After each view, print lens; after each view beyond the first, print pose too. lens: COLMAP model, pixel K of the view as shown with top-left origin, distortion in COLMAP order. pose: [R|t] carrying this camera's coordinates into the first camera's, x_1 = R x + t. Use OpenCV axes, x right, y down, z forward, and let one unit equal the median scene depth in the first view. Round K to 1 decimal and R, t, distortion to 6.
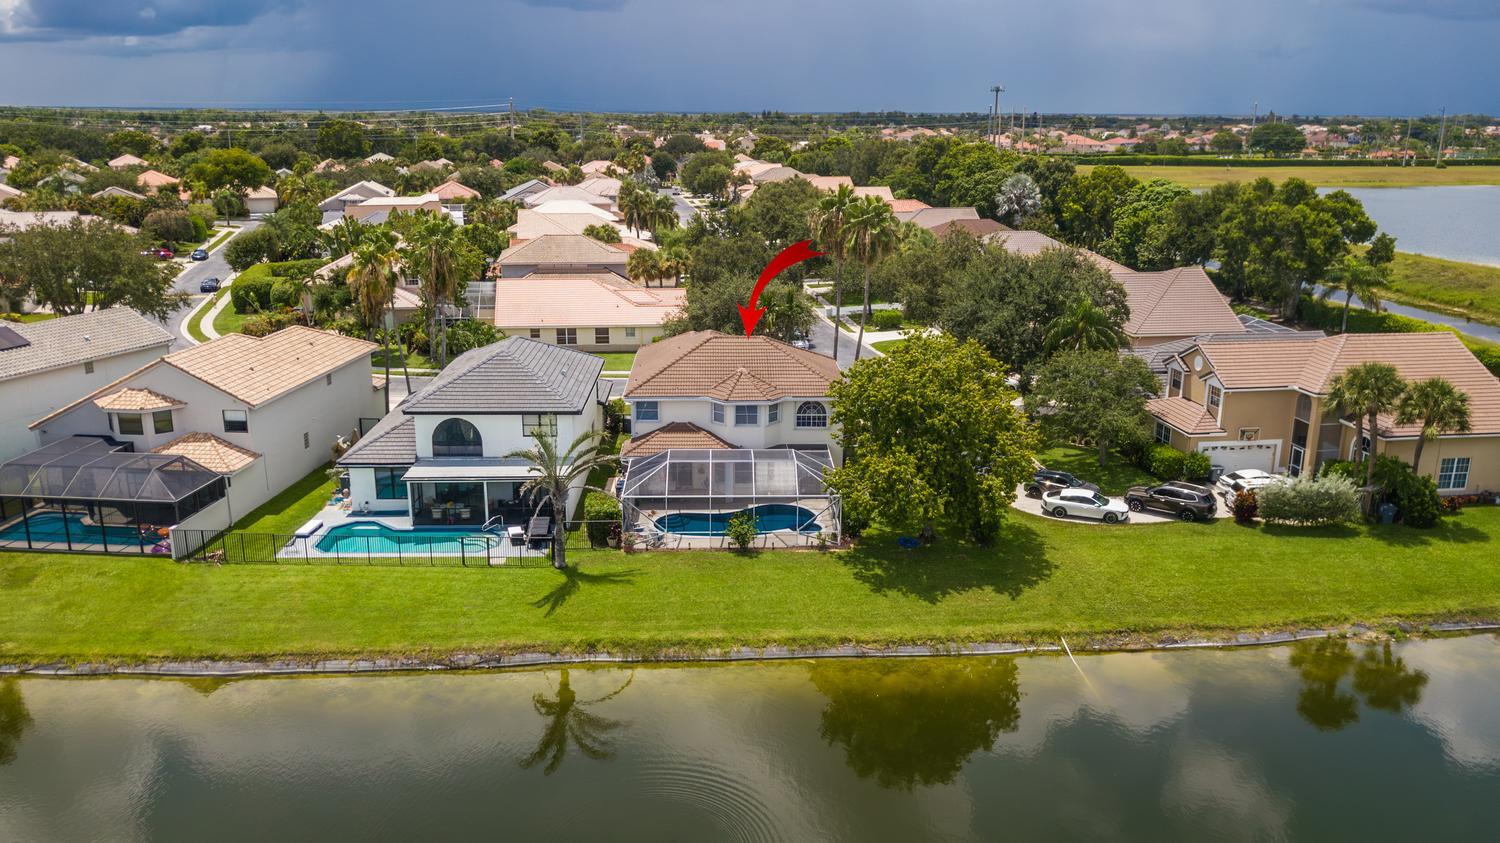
lens RADIAL K [[1146.9, 0, 751.8], [0, 1146.9, 421.4], [0, 0, 1]] dist [0.005768, 0.002603]
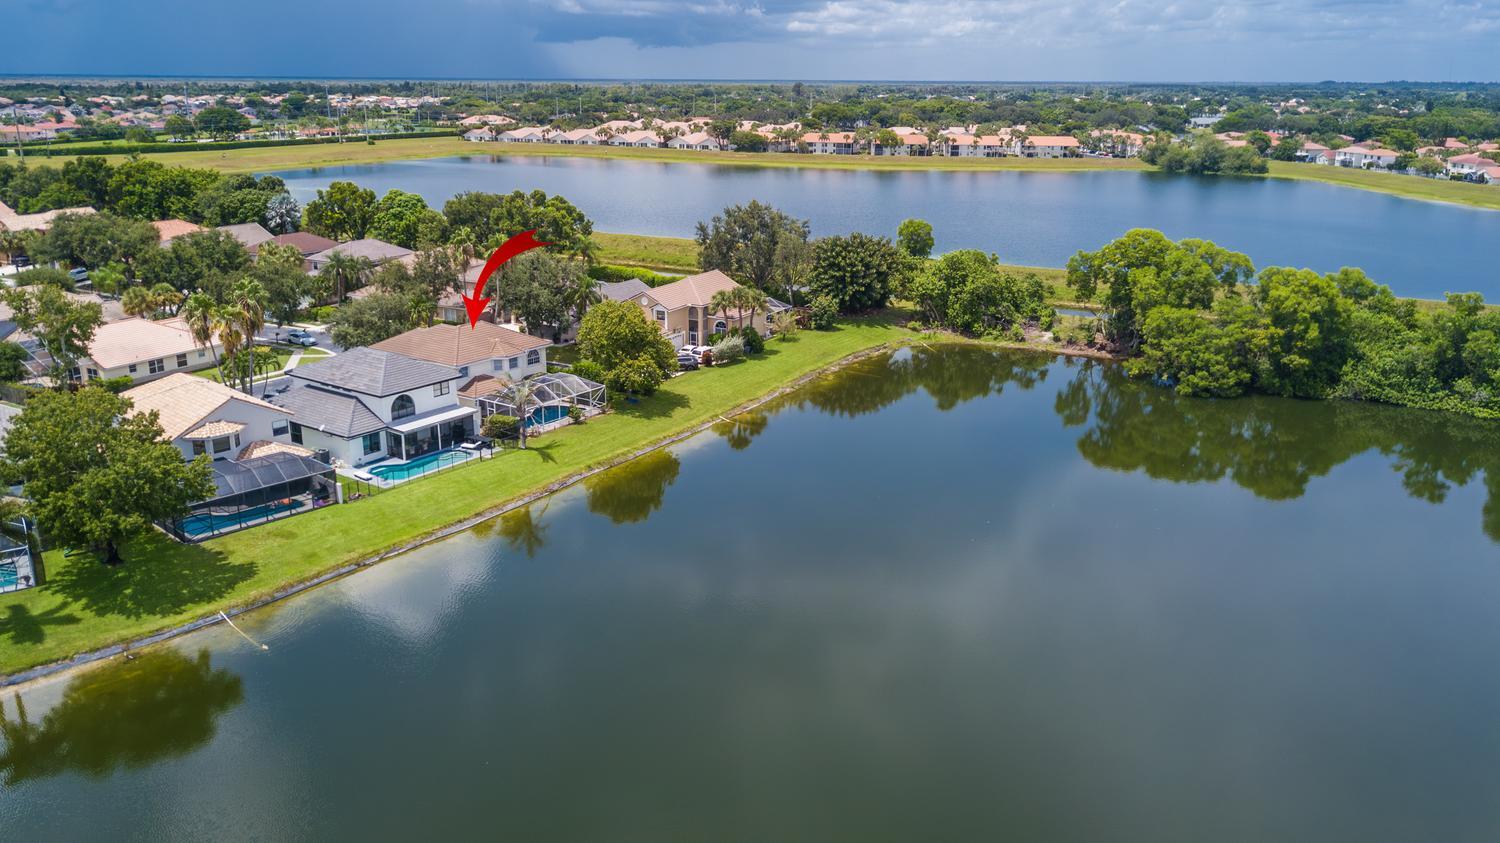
lens RADIAL K [[1146.9, 0, 749.5], [0, 1146.9, 421.4], [0, 0, 1]] dist [0.005768, 0.002603]
pose [[0.598222, -0.227807, 0.768267, -1.239867], [0.203426, 0.970505, 0.129374, -0.077875], [-0.775080, 0.078891, 0.626919, -0.434260]]
